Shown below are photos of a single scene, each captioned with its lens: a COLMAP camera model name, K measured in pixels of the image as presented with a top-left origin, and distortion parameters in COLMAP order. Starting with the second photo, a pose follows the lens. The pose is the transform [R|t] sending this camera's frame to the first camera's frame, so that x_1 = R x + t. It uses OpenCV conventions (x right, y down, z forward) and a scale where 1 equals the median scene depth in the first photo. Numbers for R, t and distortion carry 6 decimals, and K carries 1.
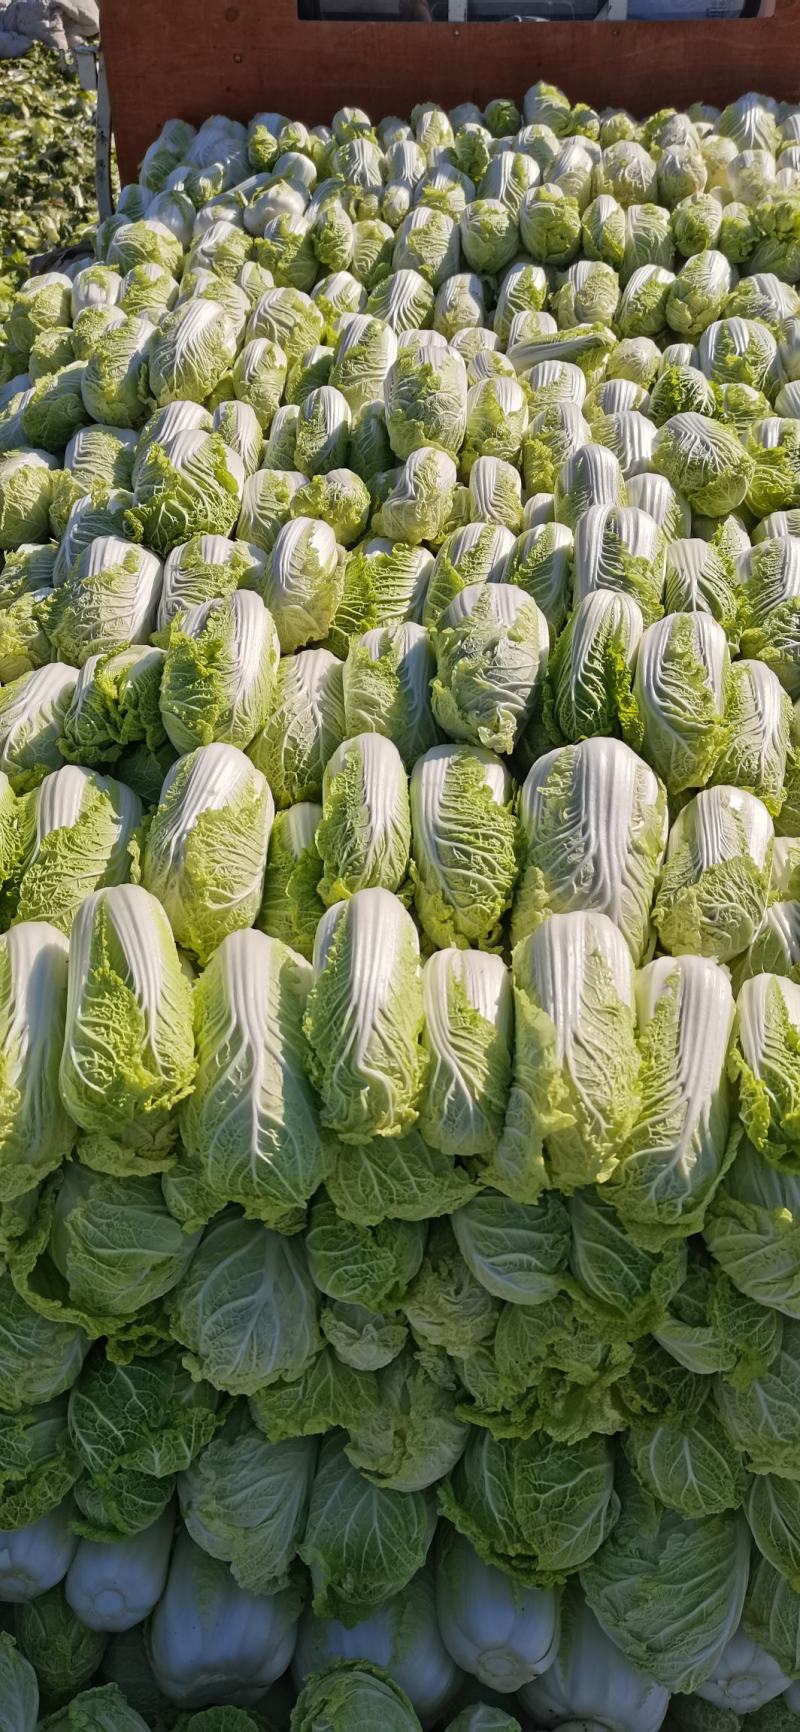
lens RADIAL K [[1493.1, 0, 400.0], [0, 1493.1, 866.0], [0, 0, 1]] dist [0.096074, 0.000199]
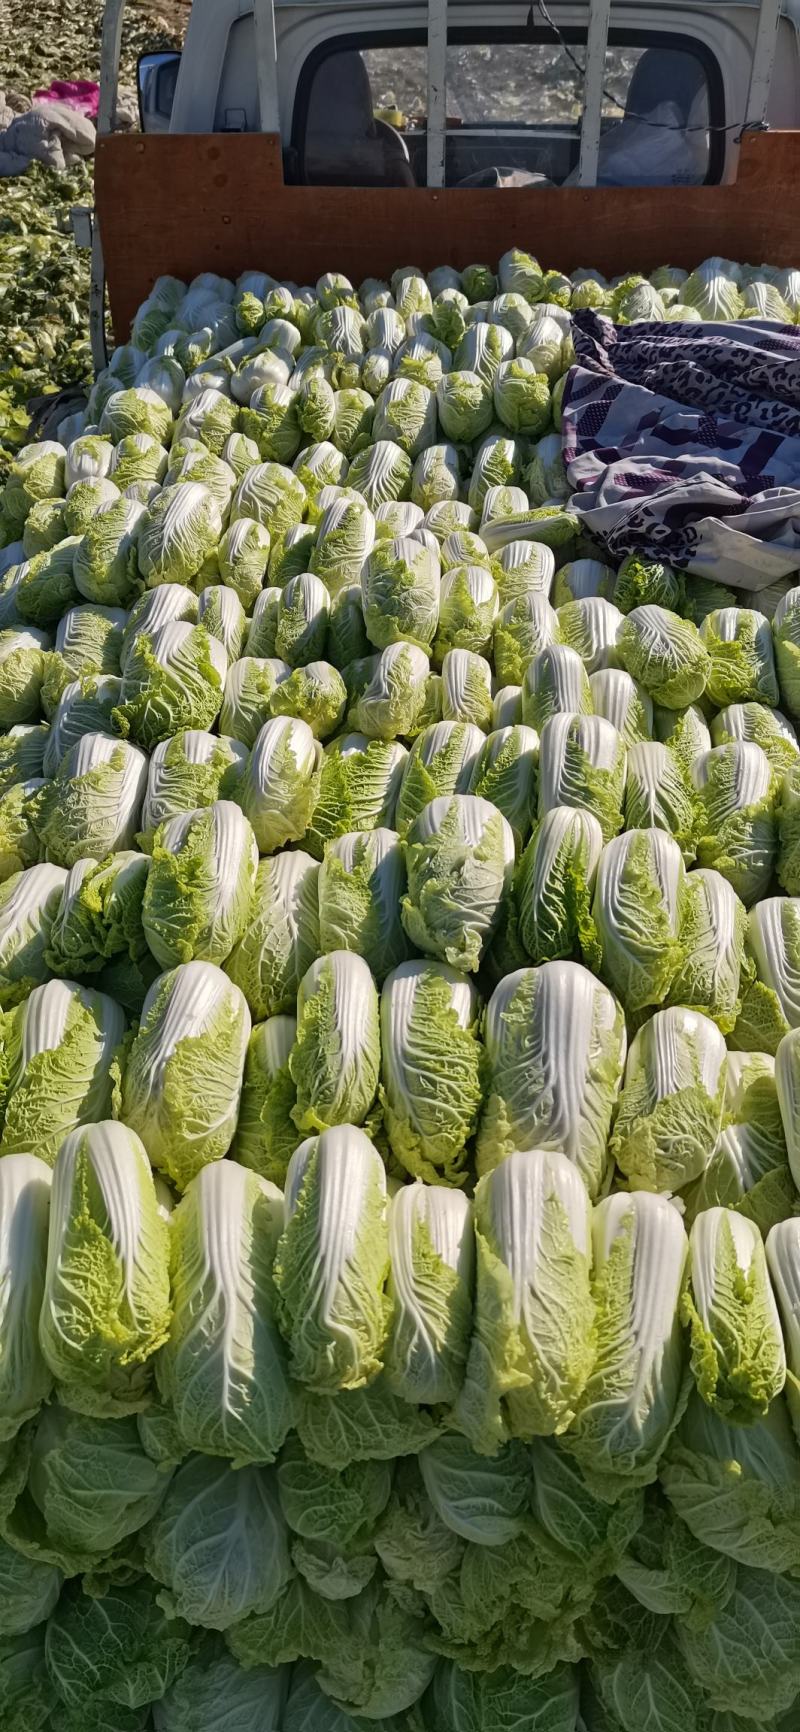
lens RADIAL K [[1493.1, 0, 400.0], [0, 1493.1, 866.0], [0, 0, 1]] dist [0.096074, 0.000199]
pose [[0.999982, -0.004092, 0.004280, 0.015906], [0.004263, 0.999167, -0.040581, -0.105326], [-0.004110, 0.040599, 0.999167, -0.049242]]
